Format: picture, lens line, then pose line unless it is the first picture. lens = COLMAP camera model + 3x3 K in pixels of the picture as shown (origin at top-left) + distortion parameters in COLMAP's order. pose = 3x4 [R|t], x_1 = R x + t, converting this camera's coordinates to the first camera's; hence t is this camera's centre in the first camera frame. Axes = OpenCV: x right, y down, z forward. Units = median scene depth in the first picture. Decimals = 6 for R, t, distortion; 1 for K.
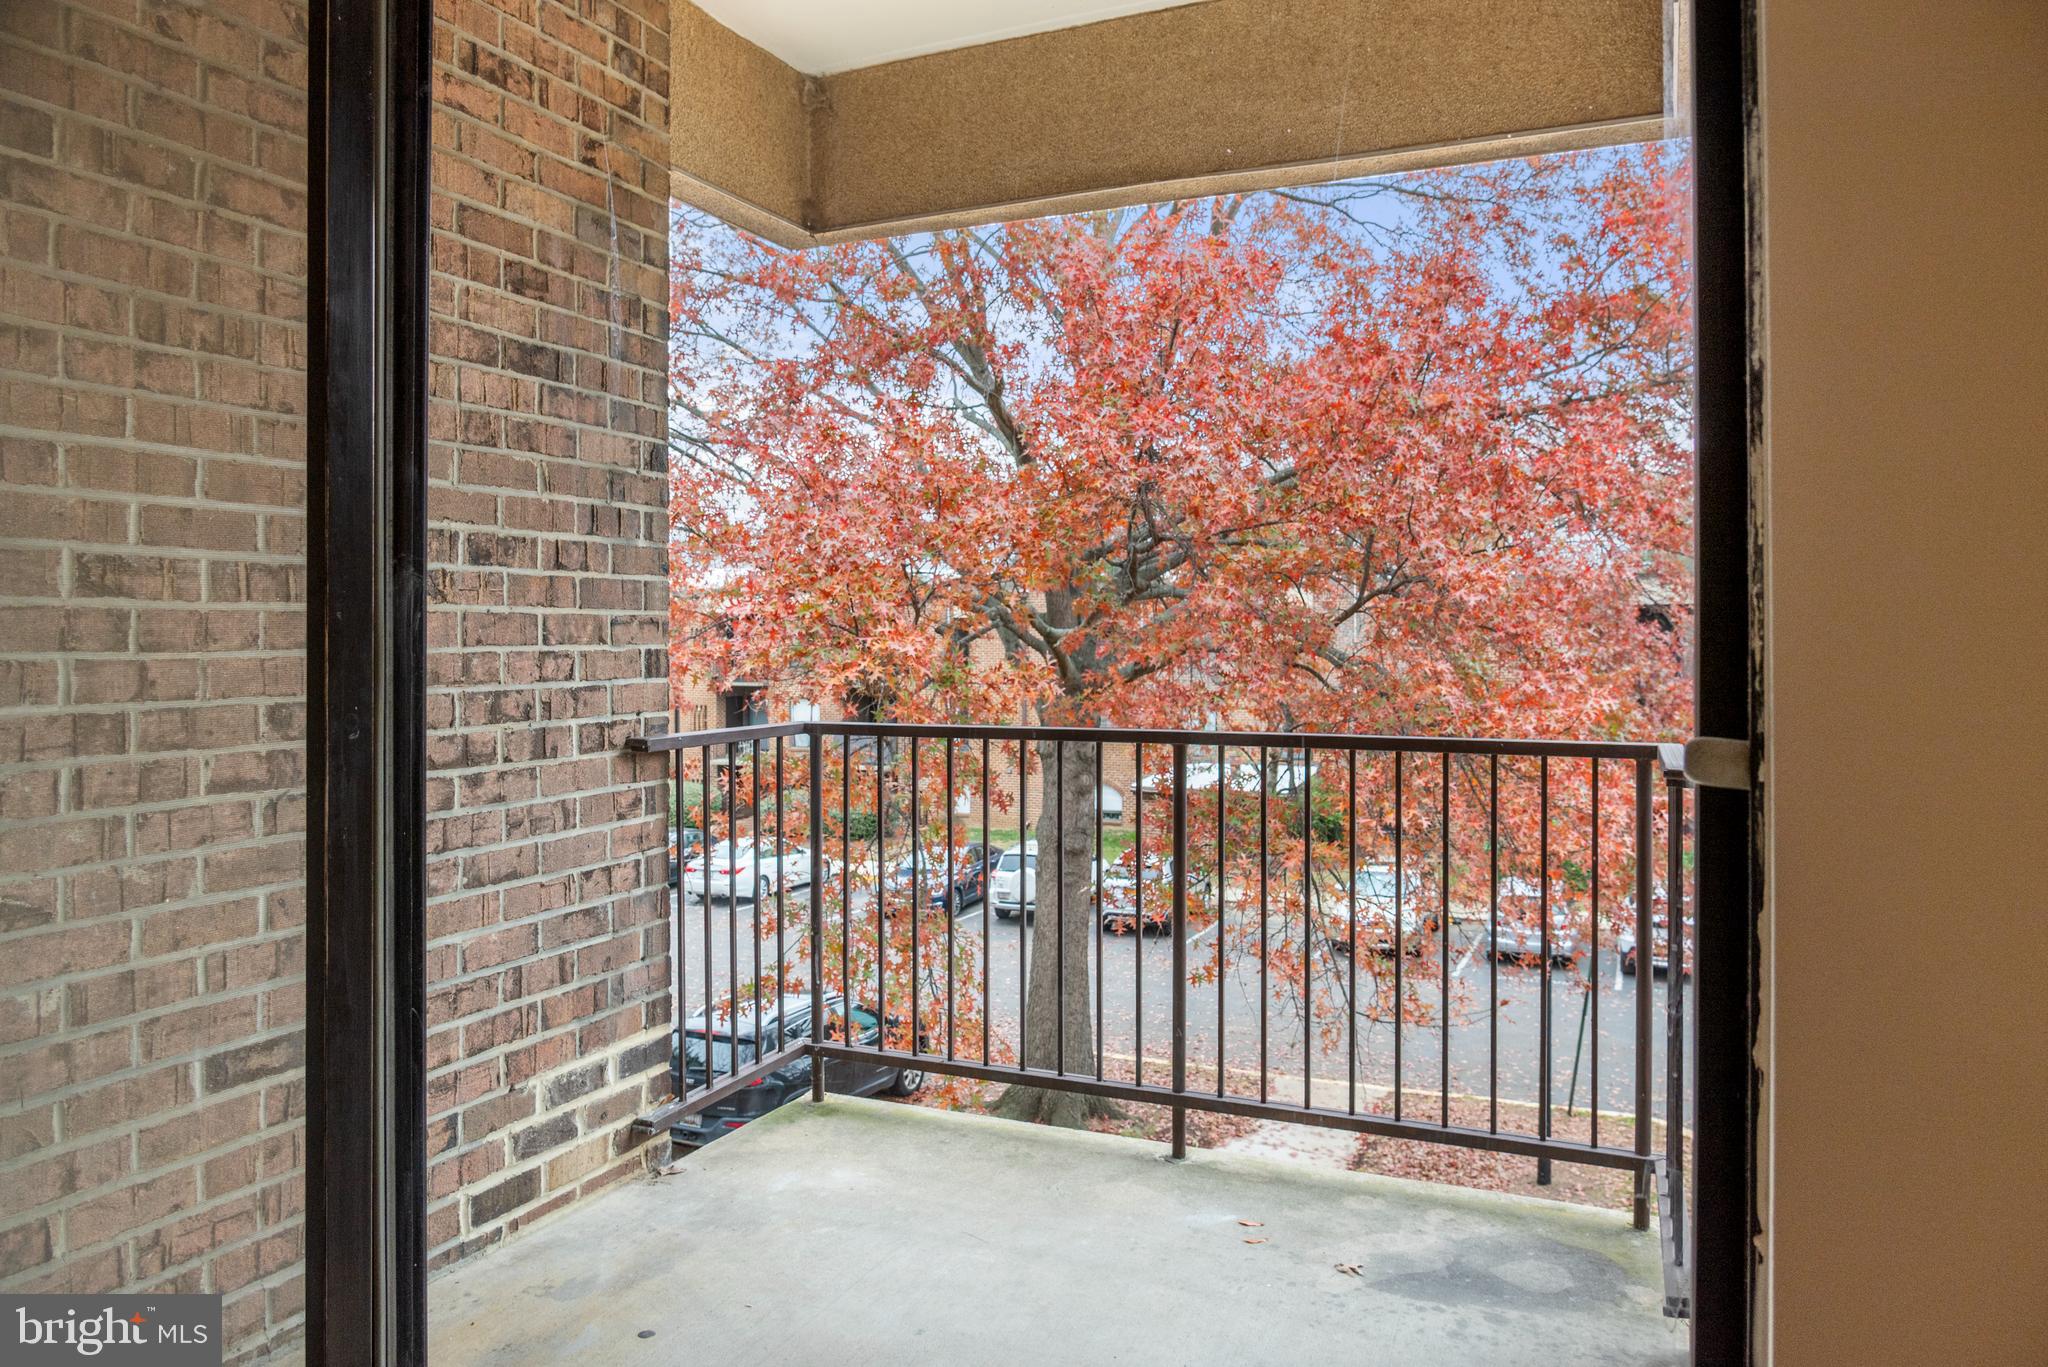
lens RADIAL K [[1358.2, 0, 1023.4], [0, 1358.2, 675.6], [0, 0, 1]] dist [-0.013241, -0.008550]
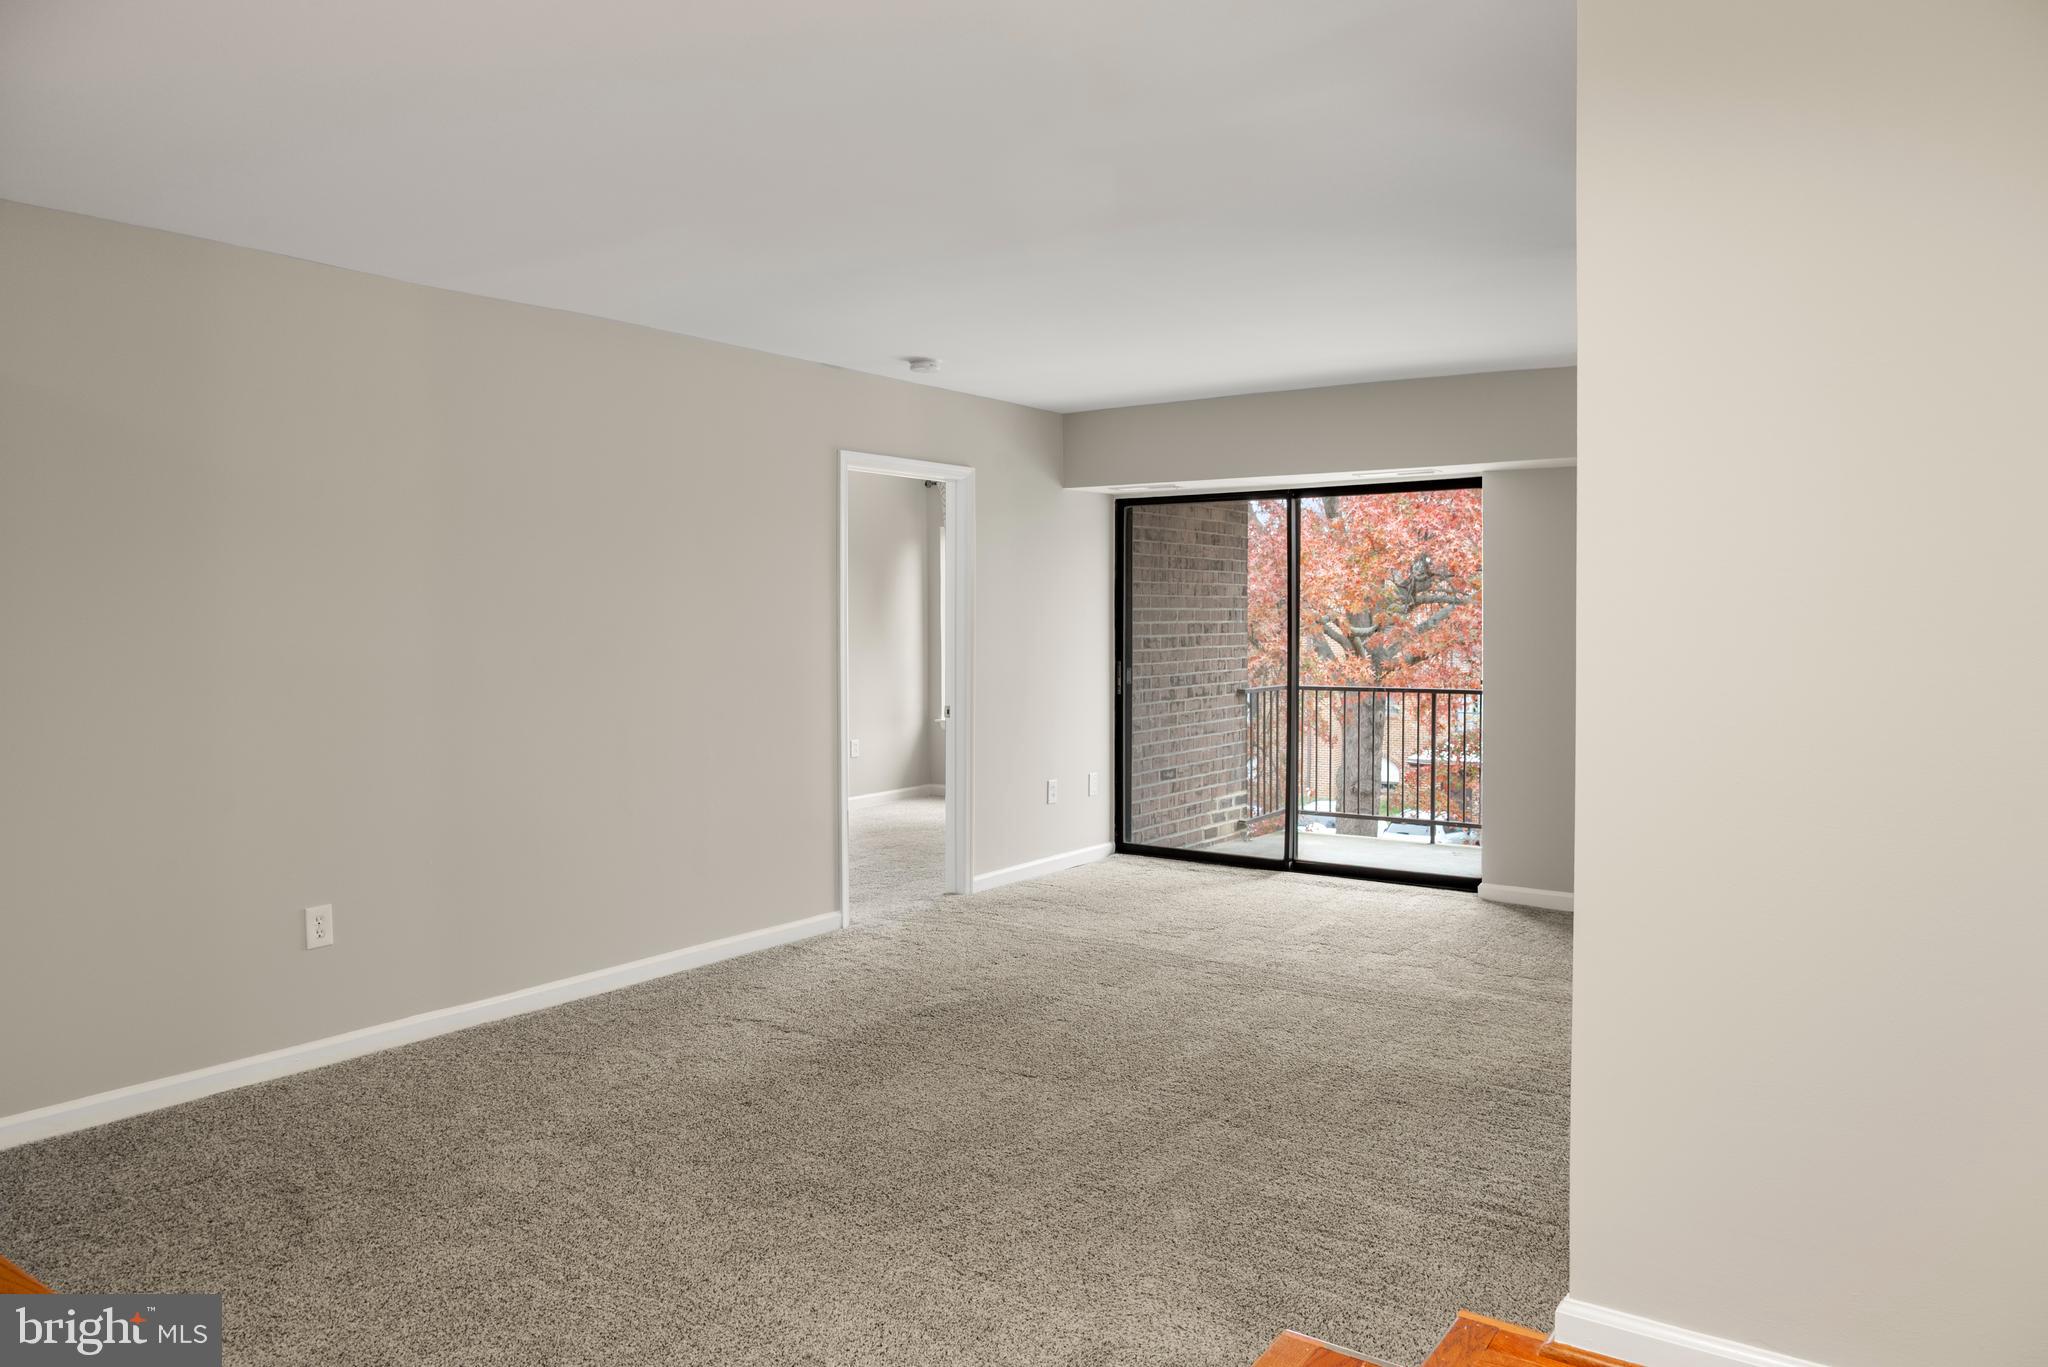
lens RADIAL K [[1358.2, 0, 1029.5], [0, 1358.2, 679.7], [0, 0, 1]] dist [-0.013241, -0.008550]
pose [[0.981612, 0.003384, -0.190859, -0.179641], [-0.000003, 0.999843, 0.017712, -0.025698], [0.190889, -0.017386, 0.981458, -2.002414]]
